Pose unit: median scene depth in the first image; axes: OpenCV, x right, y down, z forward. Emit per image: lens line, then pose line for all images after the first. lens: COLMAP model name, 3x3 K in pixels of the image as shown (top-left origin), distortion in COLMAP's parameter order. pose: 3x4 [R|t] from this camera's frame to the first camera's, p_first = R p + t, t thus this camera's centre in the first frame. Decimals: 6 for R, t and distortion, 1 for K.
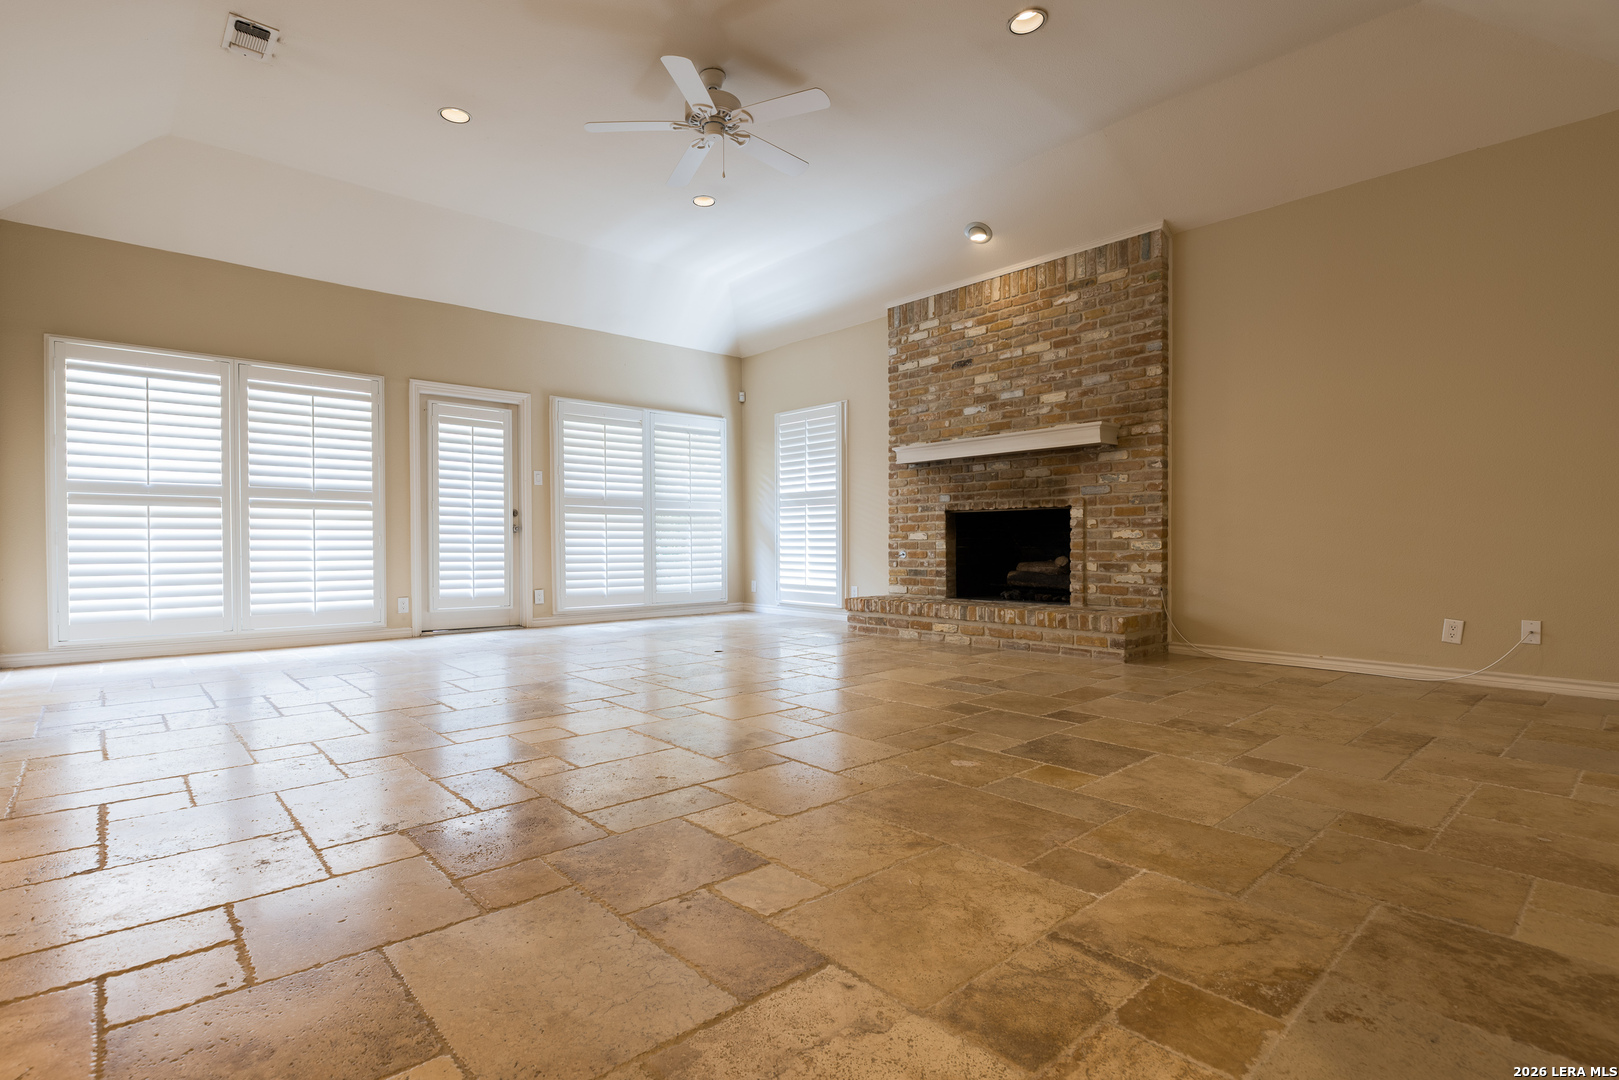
lens RADIAL K [[810.8, 0, 760.6], [0, 810.8, 559.8], [0, 0, 1]] dist [-0.012612, -0.000019]
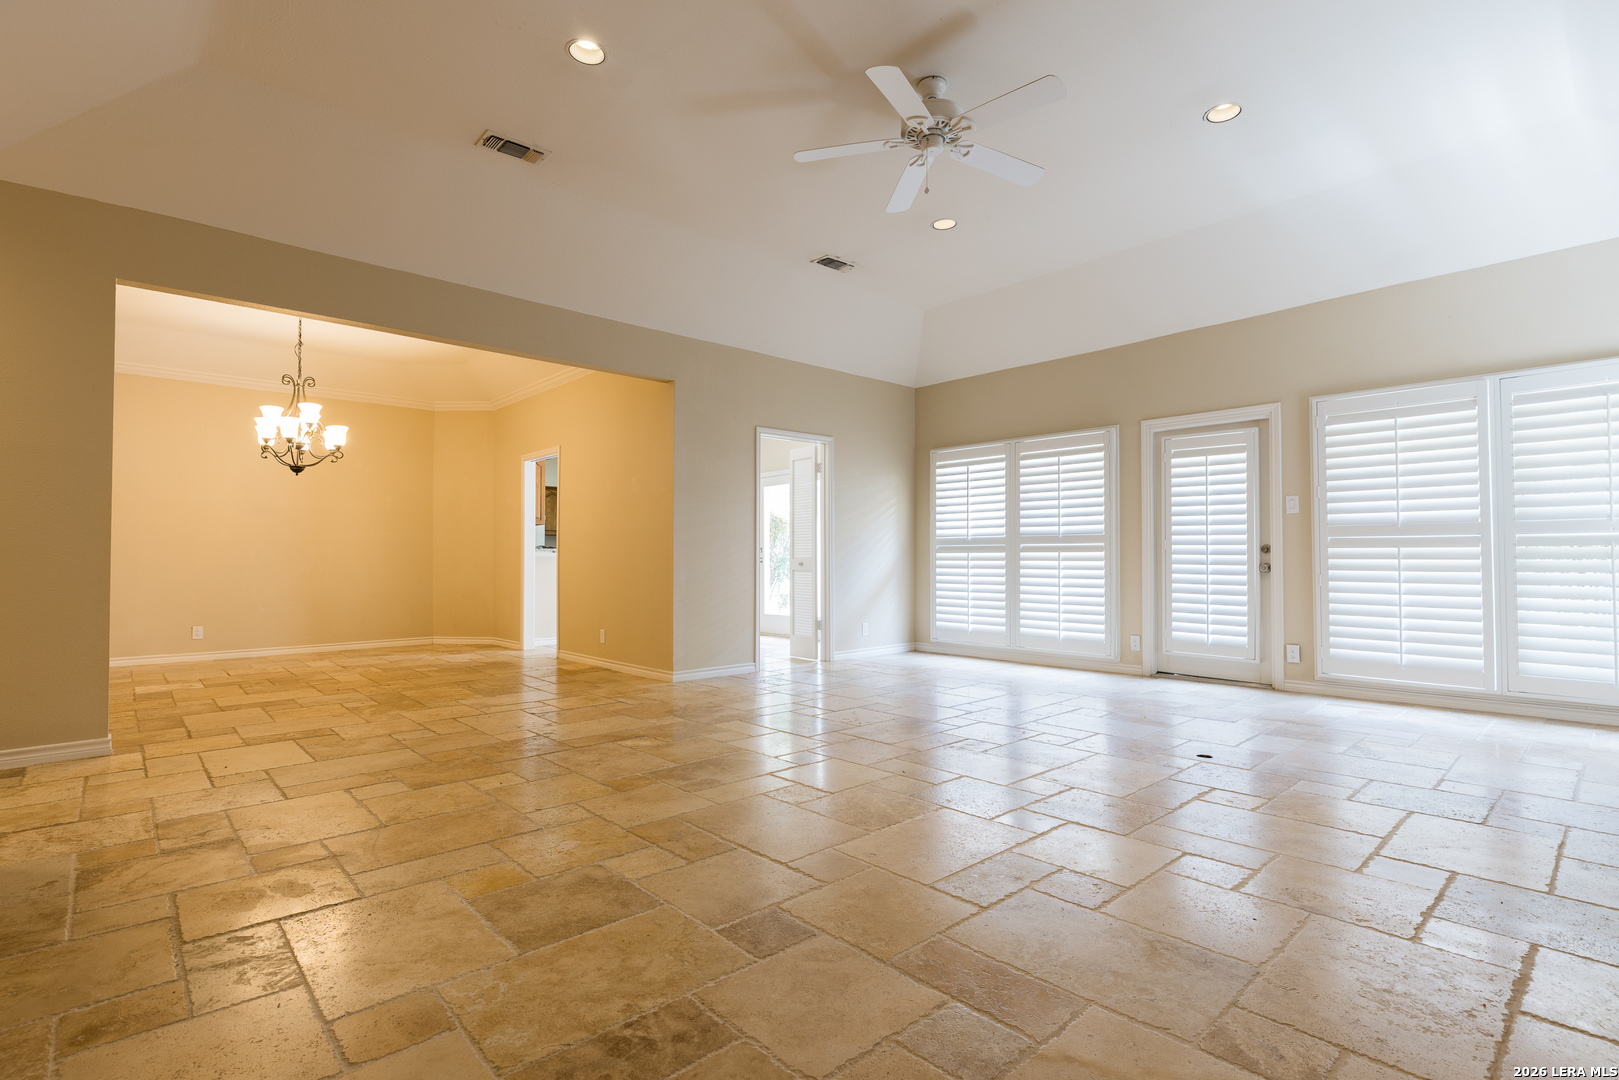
lens RADIAL K [[770.5, 0, 801.0], [0, 770.5, 543.9], [0, 0, 1]] dist [-0.001312, -0.000111]
pose [[0.014379, -0.017534, -0.999743, 0.545377], [-0.017924, 0.999681, -0.017790, -0.045750], [0.999736, 0.018175, 0.014060, 0.579833]]
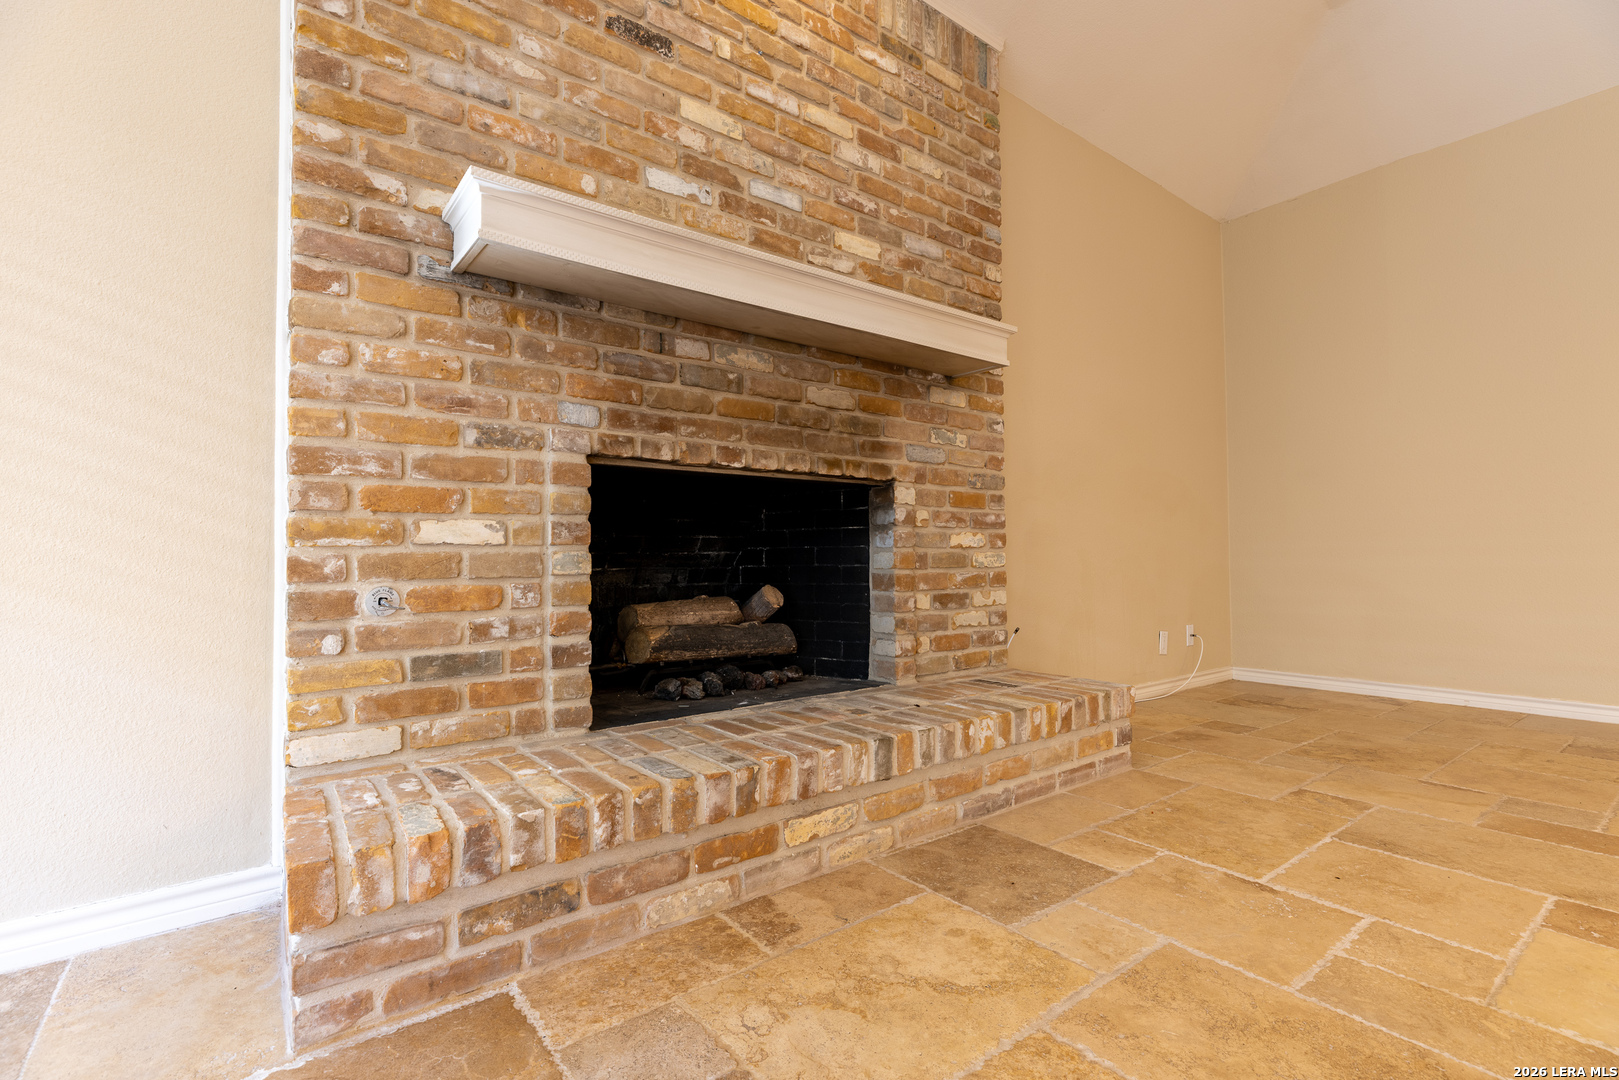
lens RADIAL K [[733.4, 0, 802.4], [0, 733.4, 543.3], [0, 0, 1]] dist [0.003049, -0.000068]
pose [[0.038713, 0.029497, 0.998815, -0.054234], [0.032086, 0.999012, -0.030746, -0.014668], [-0.998735, 0.033239, 0.037728, 0.929977]]
